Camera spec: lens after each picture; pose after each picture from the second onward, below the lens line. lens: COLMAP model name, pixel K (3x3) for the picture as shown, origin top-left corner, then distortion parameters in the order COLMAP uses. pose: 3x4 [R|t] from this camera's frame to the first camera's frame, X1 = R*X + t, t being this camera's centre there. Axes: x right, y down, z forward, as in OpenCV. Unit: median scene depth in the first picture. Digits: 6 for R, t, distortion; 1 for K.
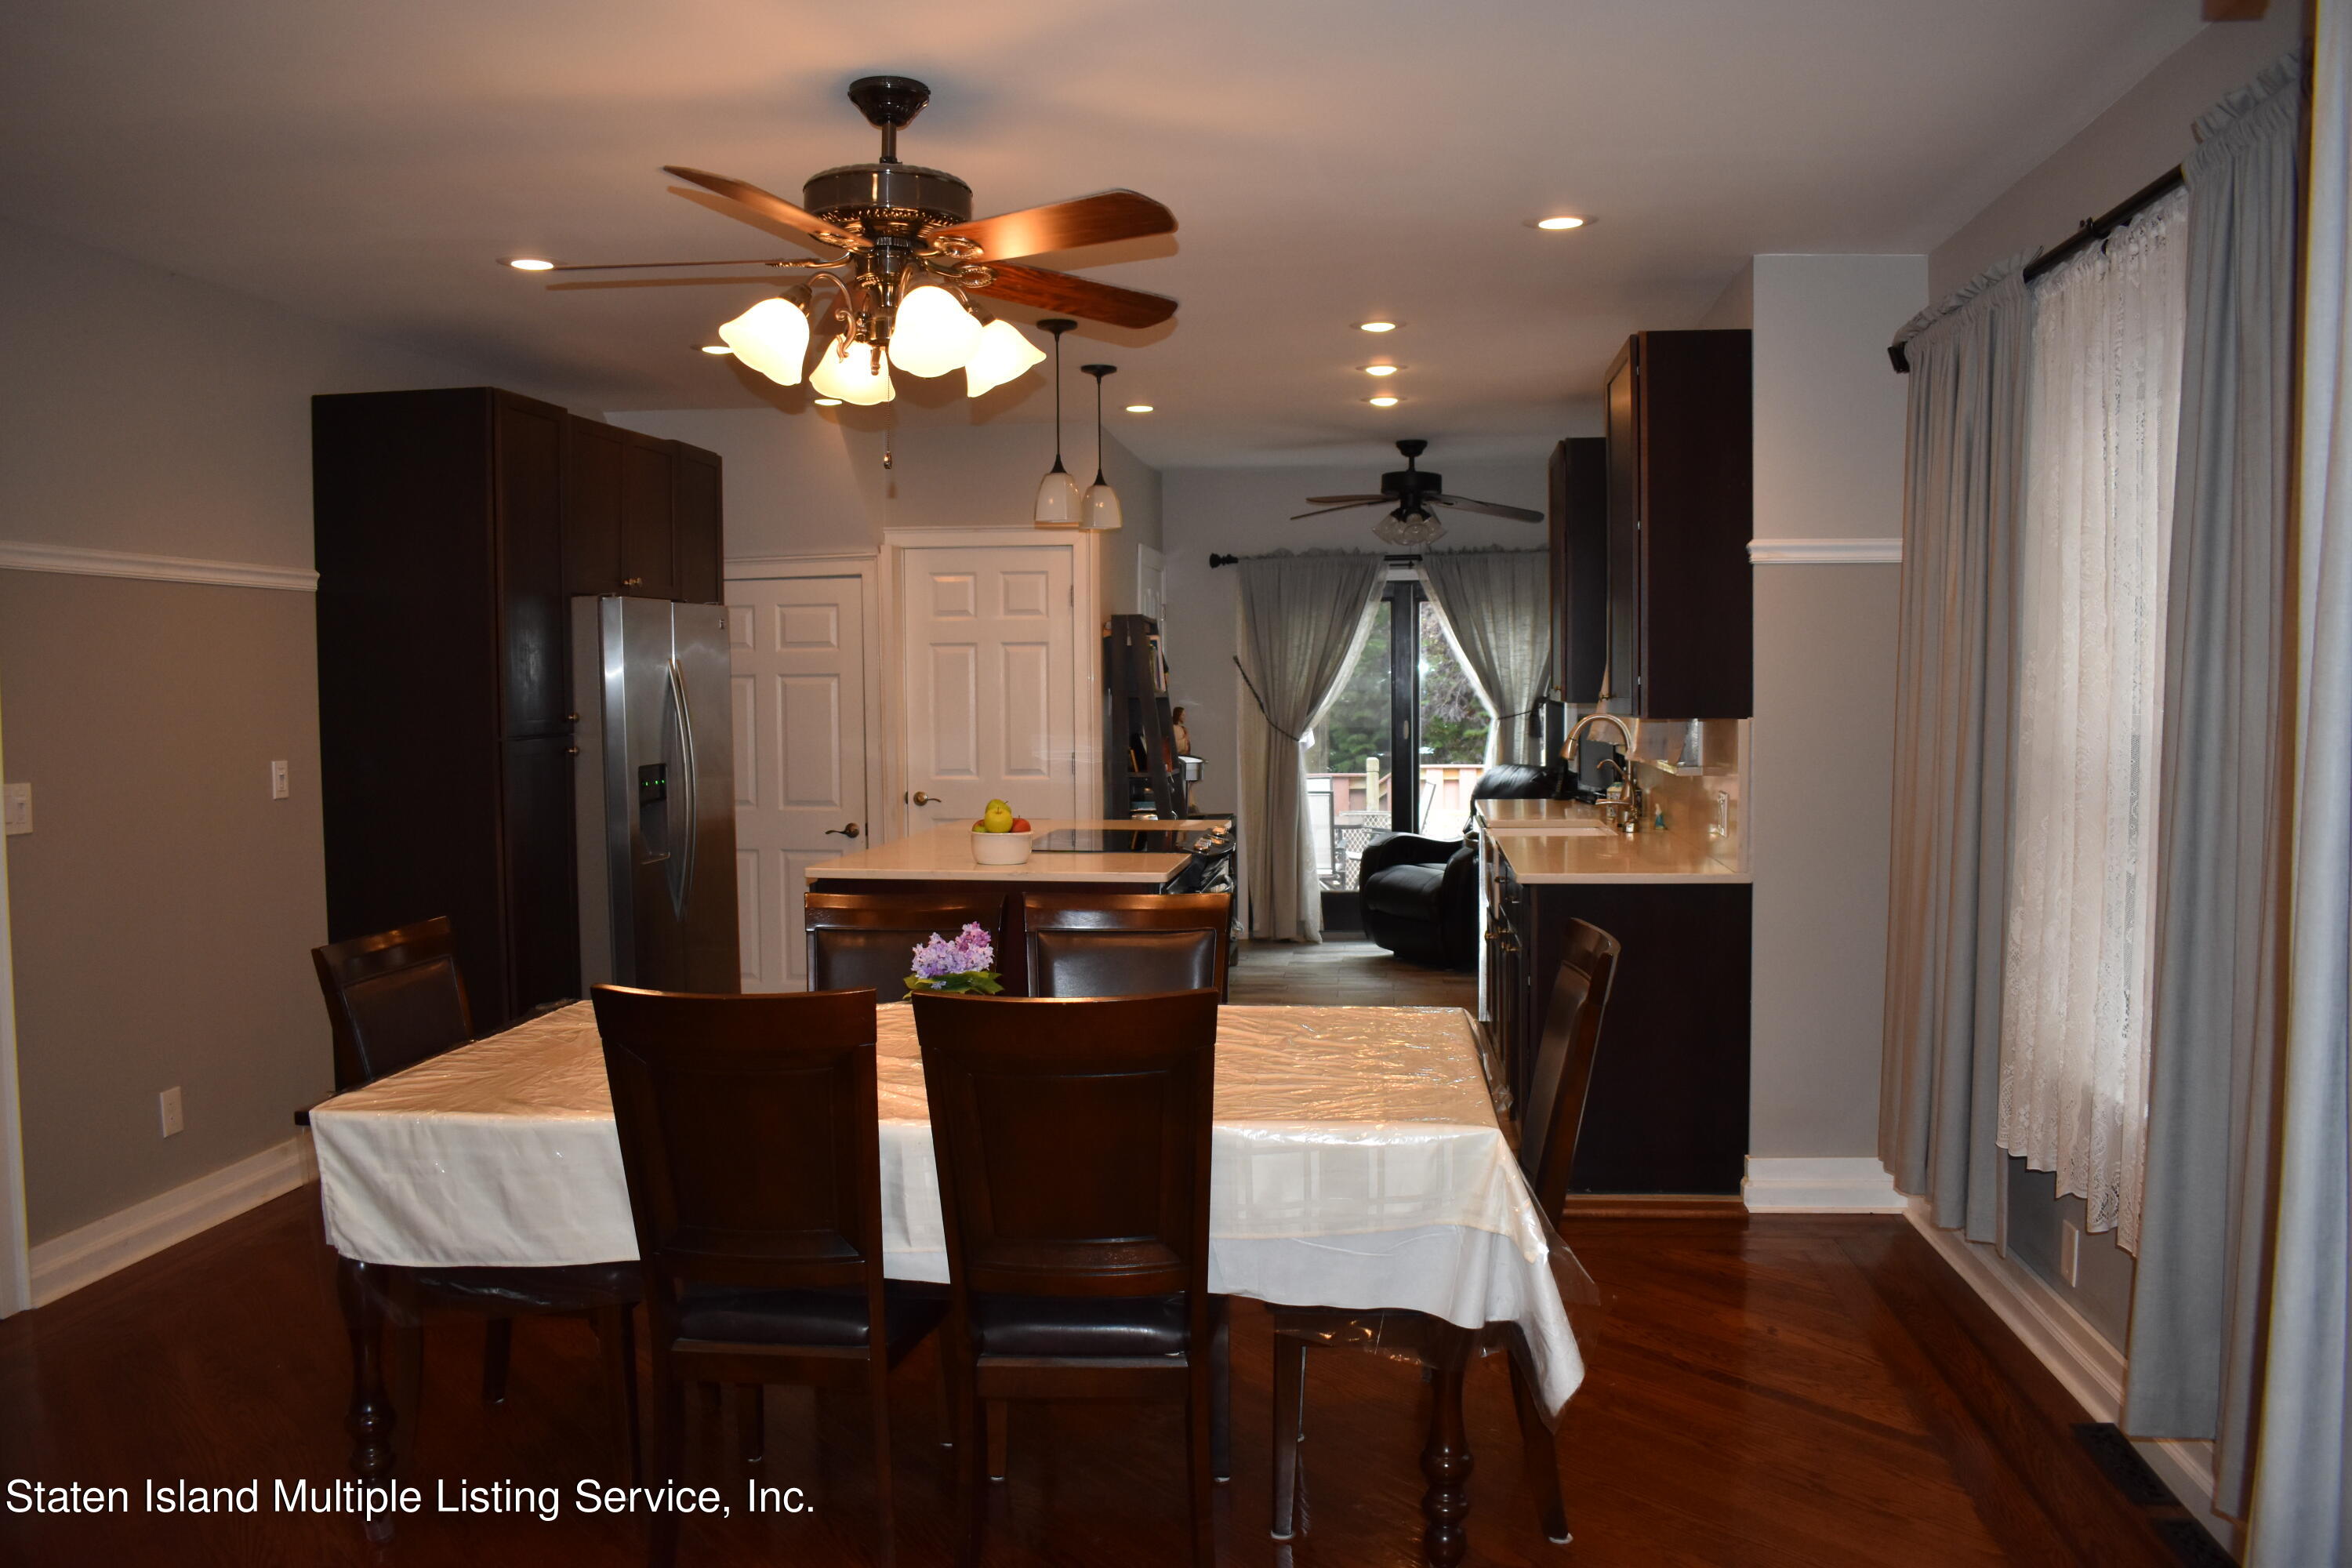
lens RADIAL K [[1867.4, 0, 1176.0], [0, 1867.4, 784.0], [0, 0, 1]] dist [-0.094847, 0.013300]
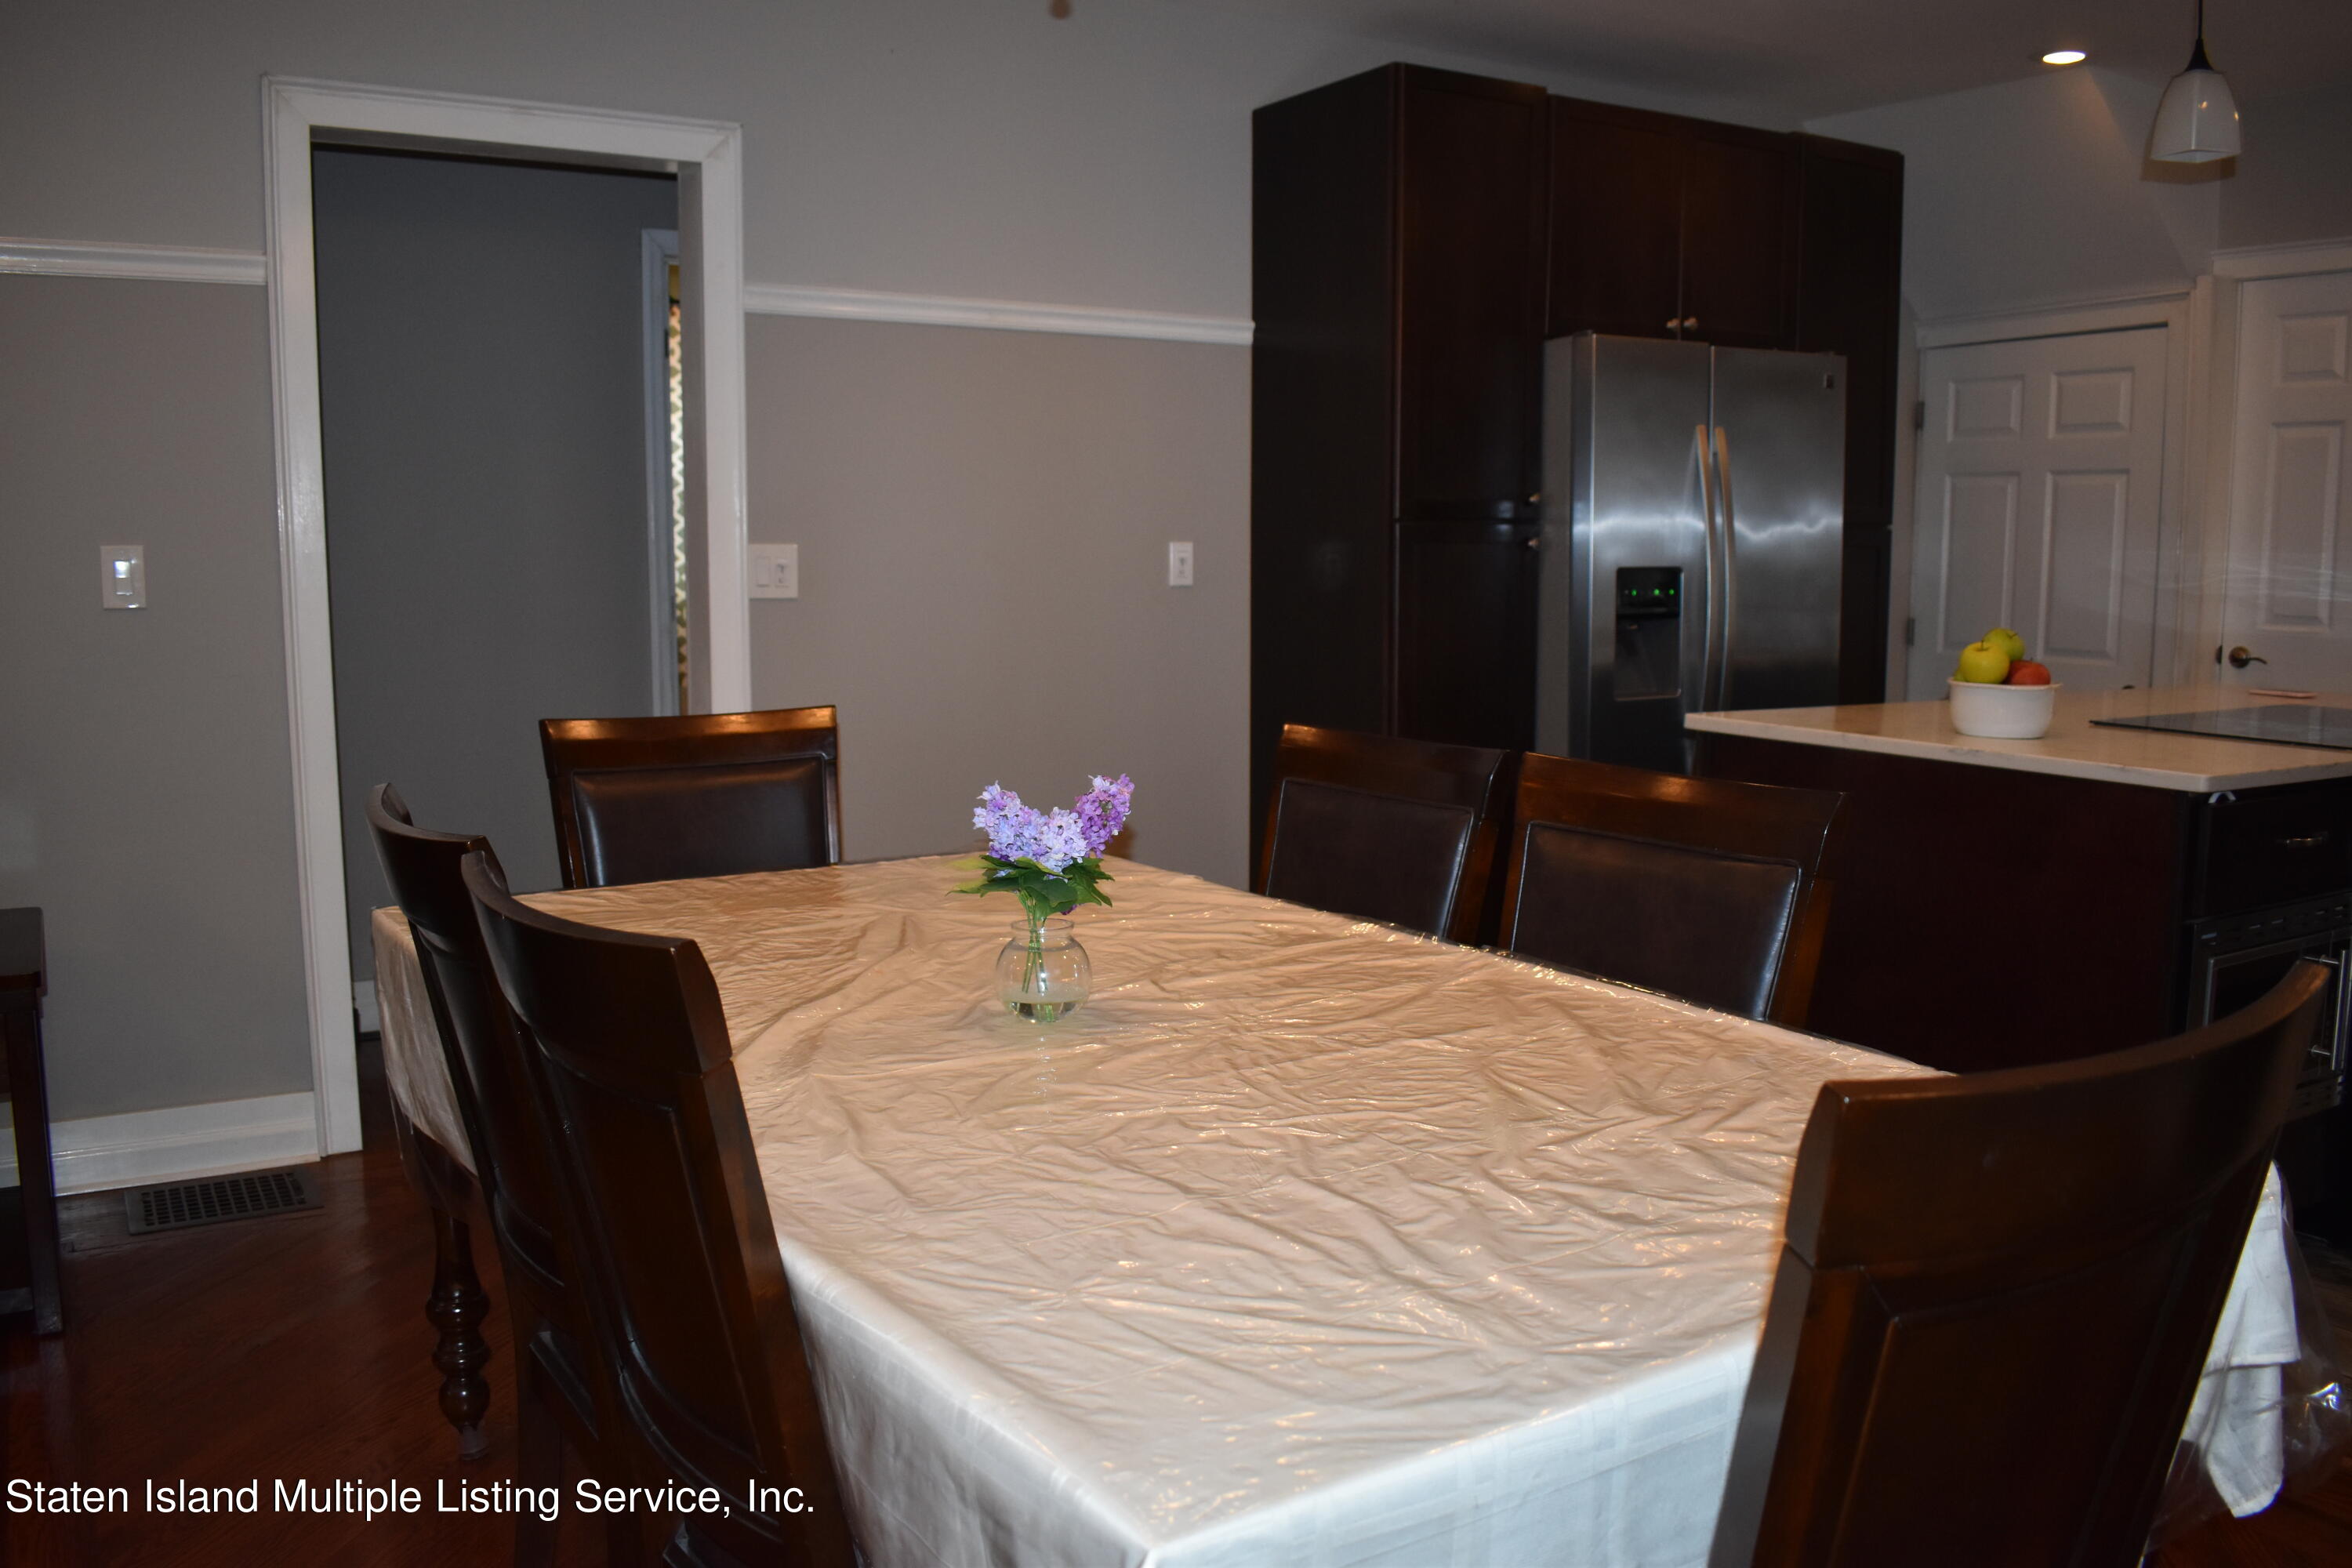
lens RADIAL K [[1867.4, 0, 1176.0], [0, 1867.4, 784.0], [0, 0, 1]] dist [-0.094847, 0.013300]
pose [[0.620543, 0.113326, -0.775940, 0.199336], [-0.053964, 0.993328, 0.101919, 0.011046], [0.782313, -0.021373, 0.622519, 0.431431]]
